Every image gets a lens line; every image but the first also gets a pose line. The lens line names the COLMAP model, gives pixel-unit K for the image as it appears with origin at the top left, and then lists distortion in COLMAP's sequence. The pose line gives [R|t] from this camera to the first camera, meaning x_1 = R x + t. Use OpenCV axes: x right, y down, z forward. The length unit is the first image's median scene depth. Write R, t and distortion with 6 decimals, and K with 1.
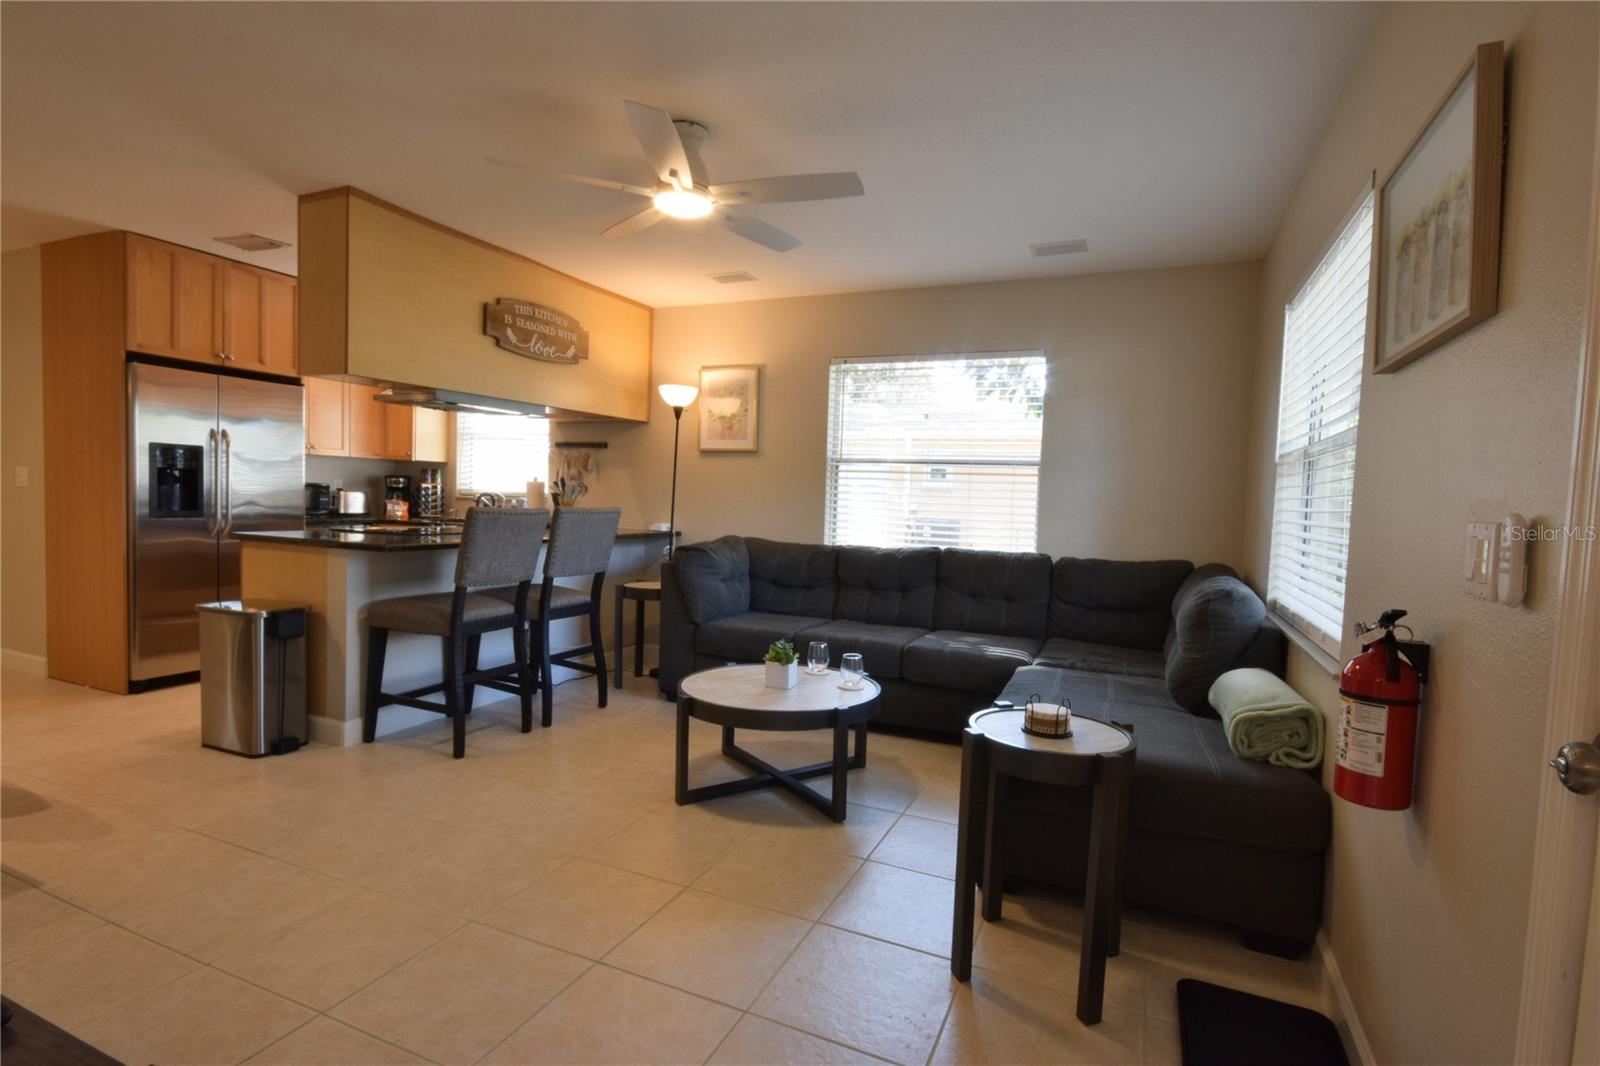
lens RADIAL K [[776.7, 0, 806.7], [0, 776.7, 539.8], [0, 0, 1]] dist [-0.003677, -0.000173]
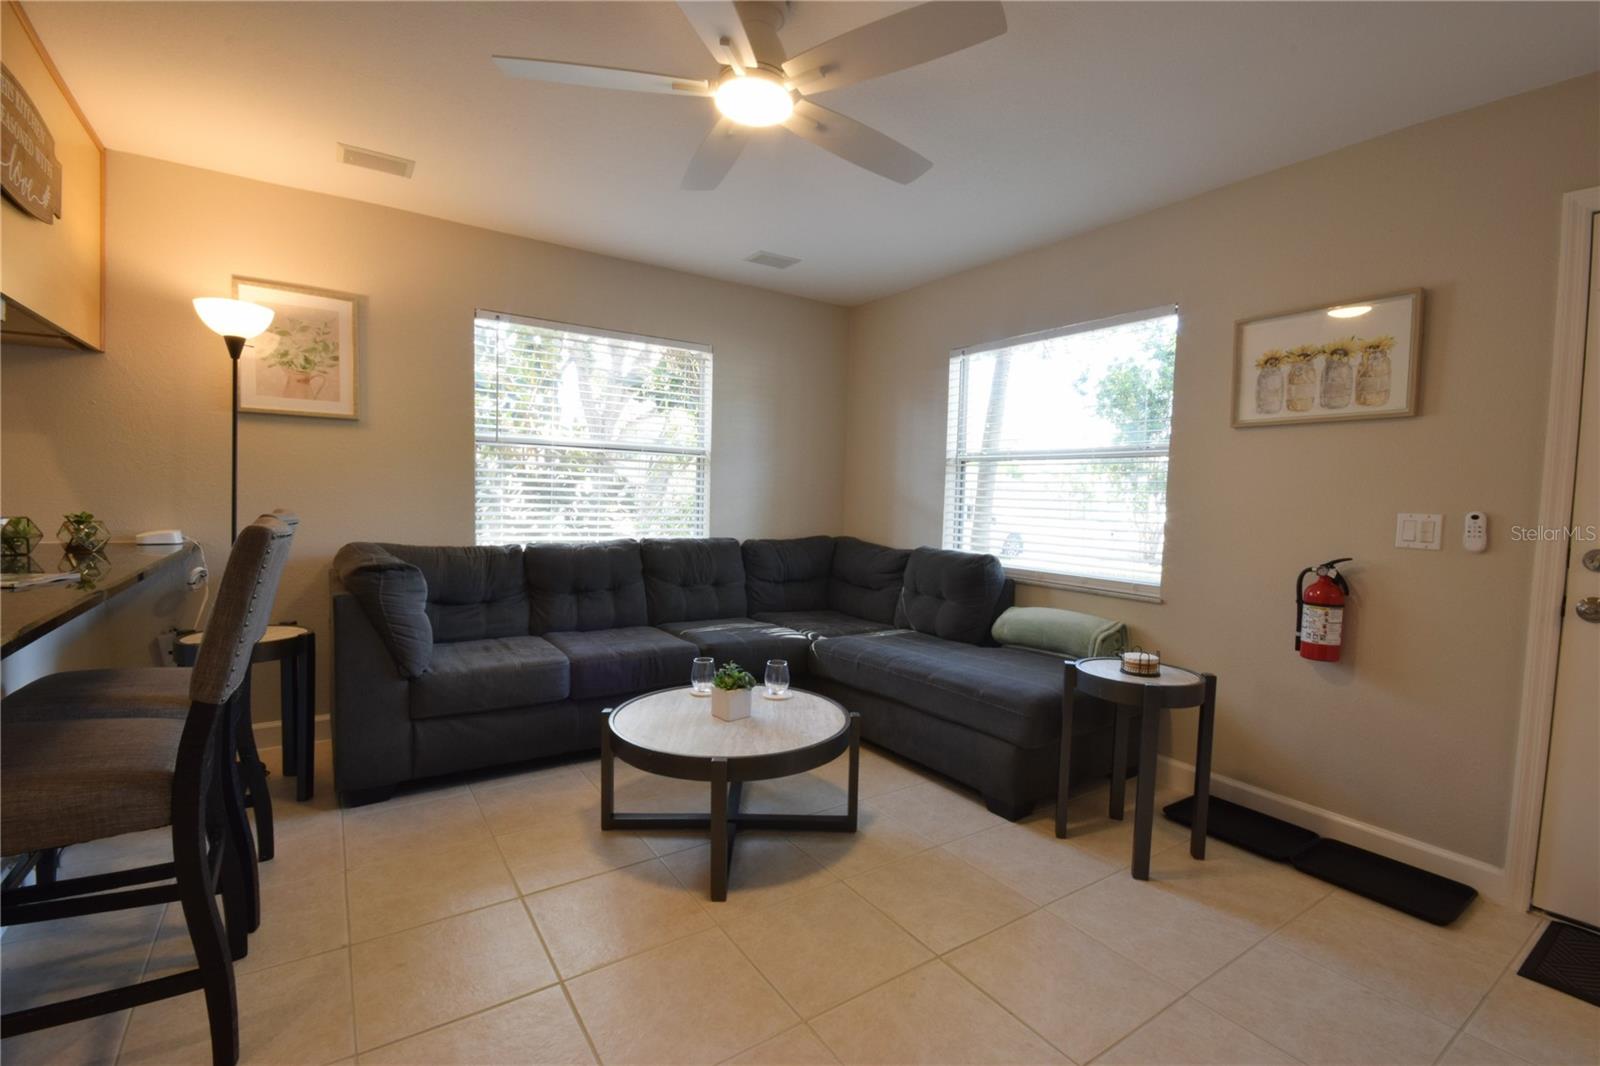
lens RADIAL K [[705.2, 0, 802.9], [0, 705.2, 538.9], [0, 0, 1]] dist [-0.006703, -0.003945]
pose [[0.535368, -0.070177, 0.841699, -0.432922], [0.036060, 0.997533, 0.060234, -0.034007], [-0.843849, -0.001896, 0.536577, 0.358444]]
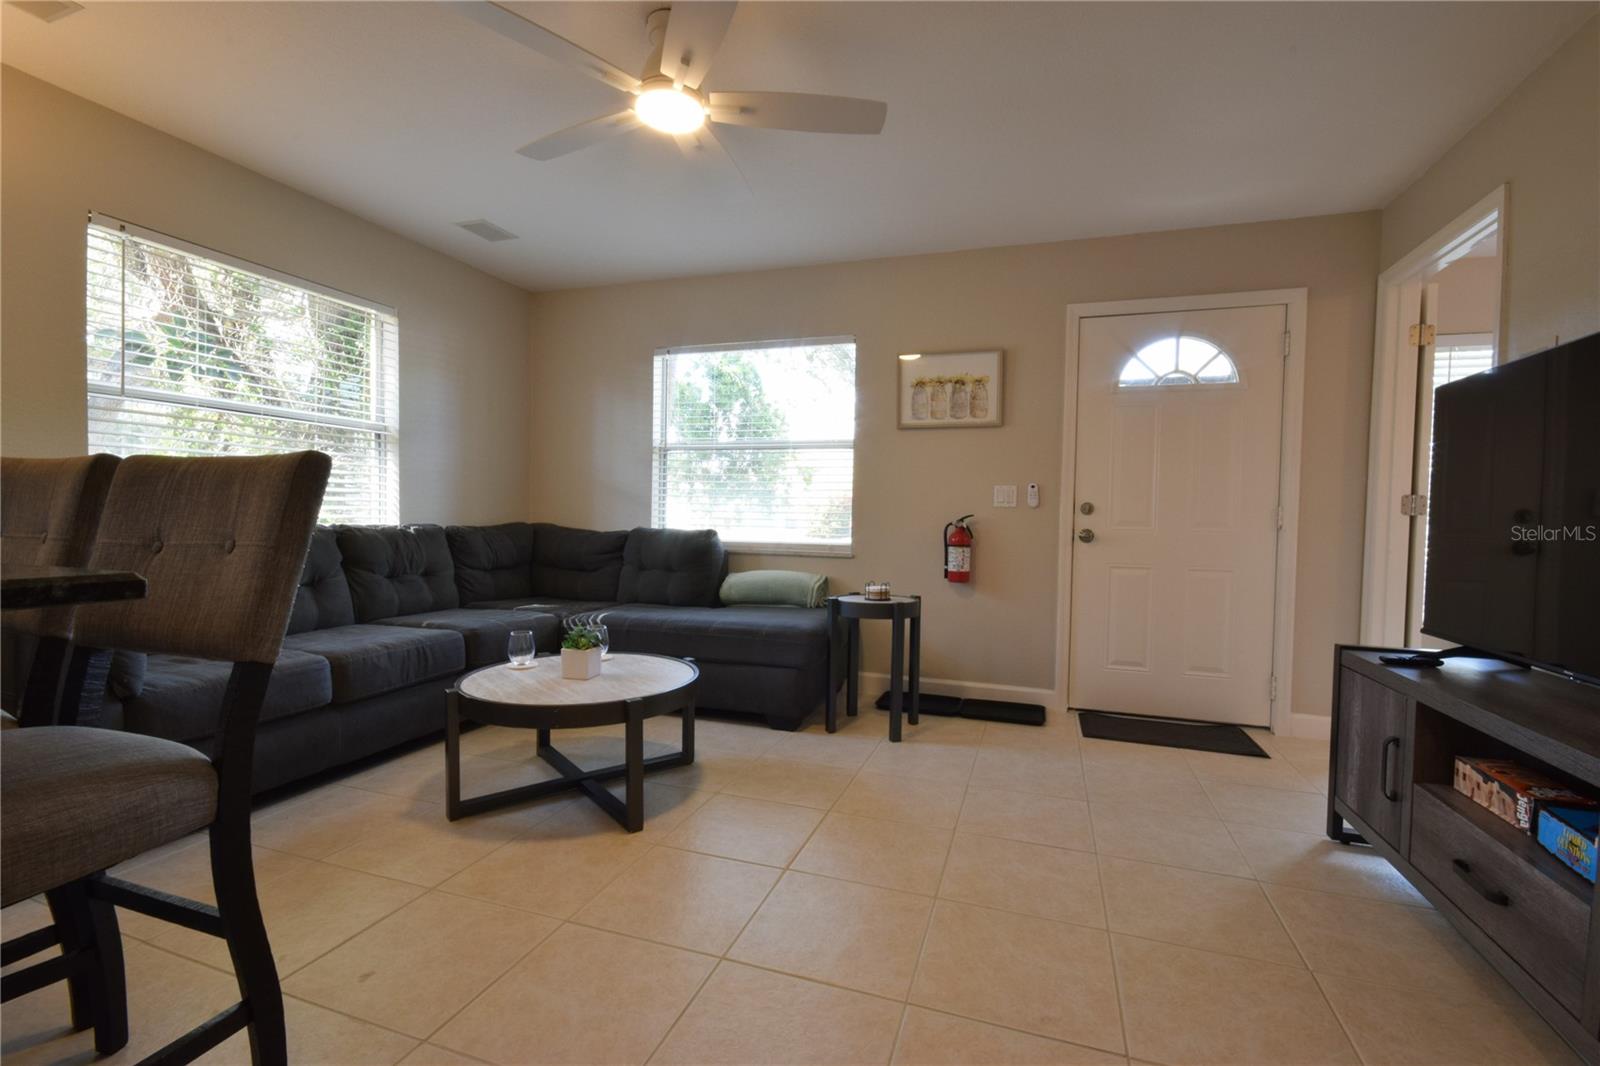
lens RADIAL K [[705.2, 0, 808.6], [0, 705.2, 539.8], [0, 0, 1]] dist [-0.006703, -0.003945]
pose [[-0.086376, -0.070230, 0.993784, -0.575434], [0.033573, 0.996740, 0.073357, -0.011063], [-0.995697, 0.039701, -0.083737, 0.554152]]
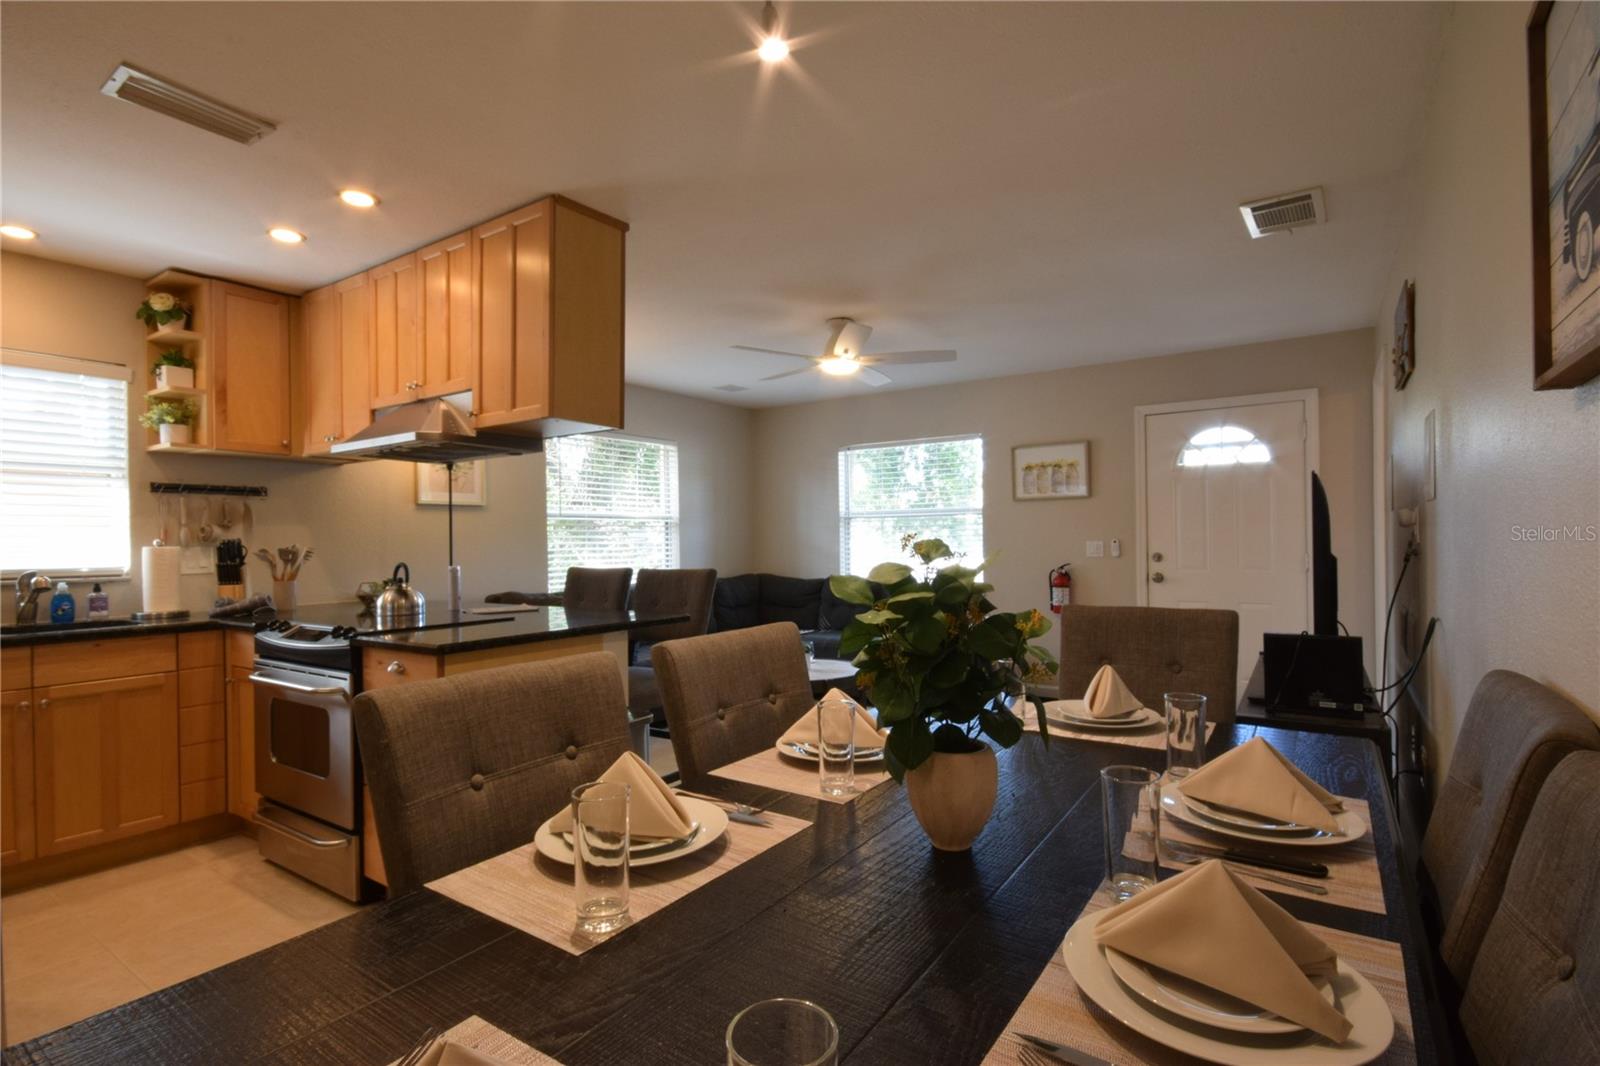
lens RADIAL K [[784.3, 0, 804.6], [0, 784.3, 539.1], [0, 0, 1]] dist [0.001842, 0.000409]
pose [[0.184811, -0.034979, 0.982151, -1.065513], [0.075426, 0.996924, 0.021312, -0.069499], [-0.979875, 0.070141, 0.186880, 0.470435]]
